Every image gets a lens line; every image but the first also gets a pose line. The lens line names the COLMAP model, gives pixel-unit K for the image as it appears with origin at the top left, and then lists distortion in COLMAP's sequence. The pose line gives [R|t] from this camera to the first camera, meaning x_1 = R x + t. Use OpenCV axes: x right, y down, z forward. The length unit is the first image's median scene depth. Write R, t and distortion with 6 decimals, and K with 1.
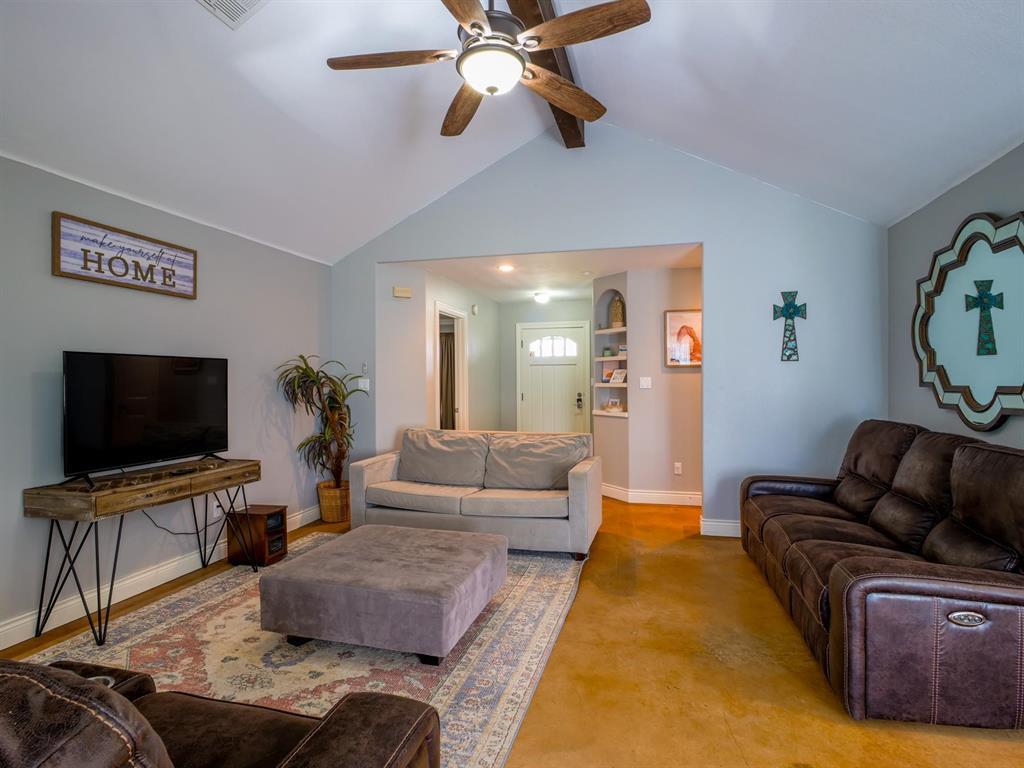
lens RADIAL K [[553.1, 0, 514.8], [0, 553.1, 382.3], [0, 0, 1]] dist [-0.022137, 0.005995]
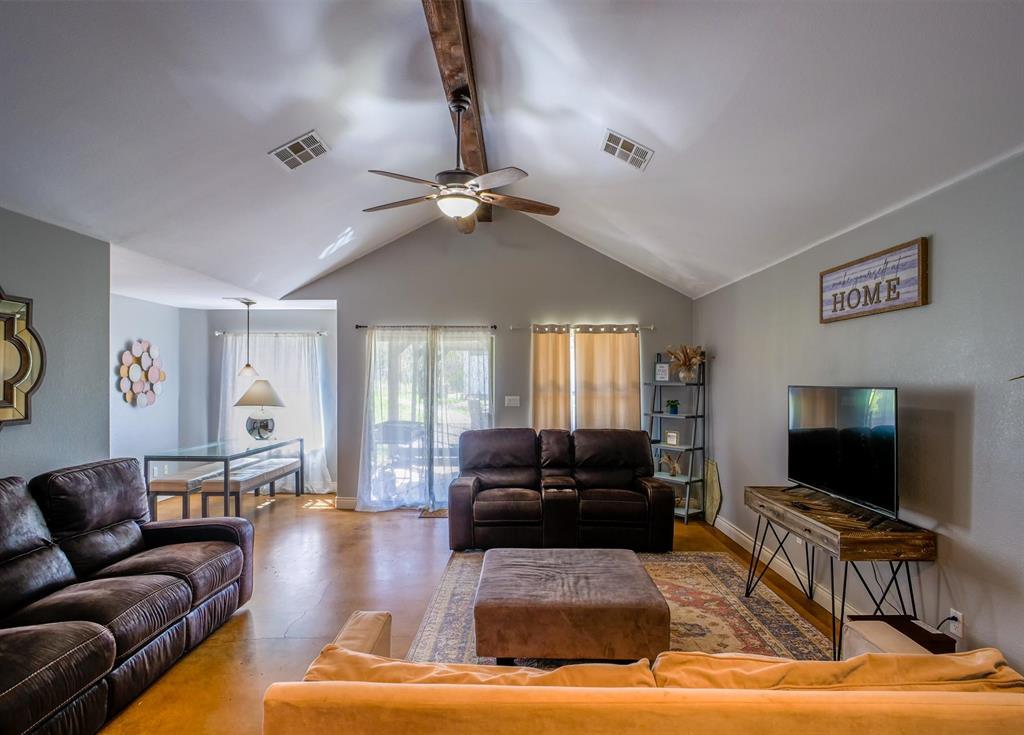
lens RADIAL K [[548.3, 0, 516.7], [0, 548.3, 374.9], [0, 0, 1]] dist [-0.002099, -0.000086]
pose [[-0.968174, 0.003666, -0.250252, 0.133888], [0.004850, 0.999980, -0.004113, -0.069809], [0.250232, -0.005196, -0.968172, 1.840025]]
